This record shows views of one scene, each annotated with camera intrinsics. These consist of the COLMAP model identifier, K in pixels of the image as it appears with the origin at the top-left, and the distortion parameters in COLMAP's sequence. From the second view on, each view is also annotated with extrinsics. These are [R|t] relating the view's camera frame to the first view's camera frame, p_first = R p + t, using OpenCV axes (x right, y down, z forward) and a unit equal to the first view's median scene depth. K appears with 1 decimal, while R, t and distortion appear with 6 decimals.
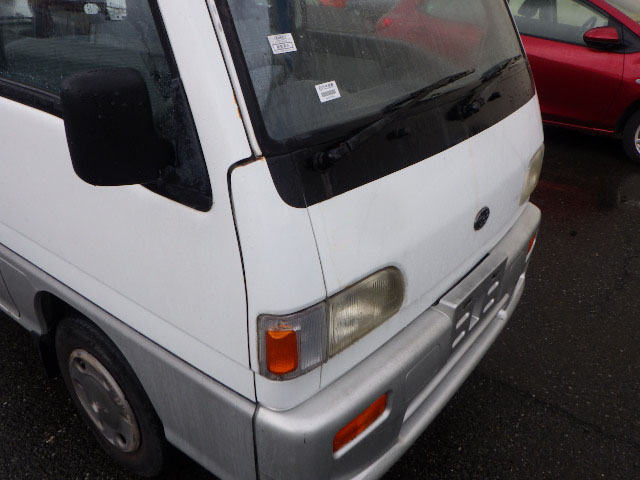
lens RADIAL K [[531.3, 0, 317.8], [0, 531.3, 244.1], [0, 0, 1]] dist [0.000159, -0.007406]
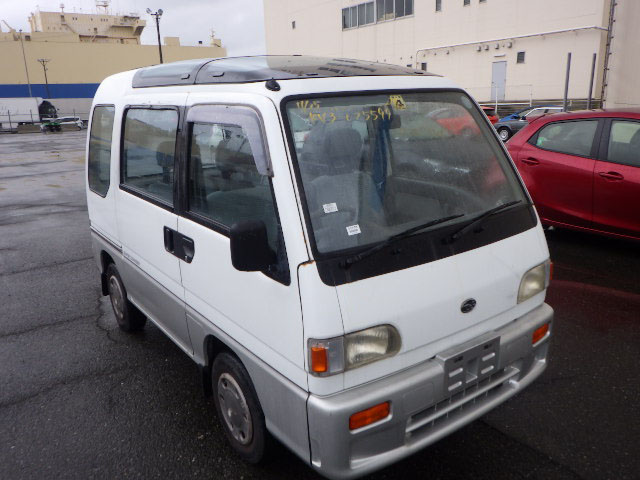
lens RADIAL K [[531.3, 0, 322.8], [0, 531.3, 240.0], [0, 0, 1]] dist [0.000159, -0.007406]
pose [[0.961712, 0.027760, -0.272653, 0.417830], [-0.083243, 0.977443, -0.194100, 0.134944], [0.261115, 0.209365, 0.942330, -0.832206]]
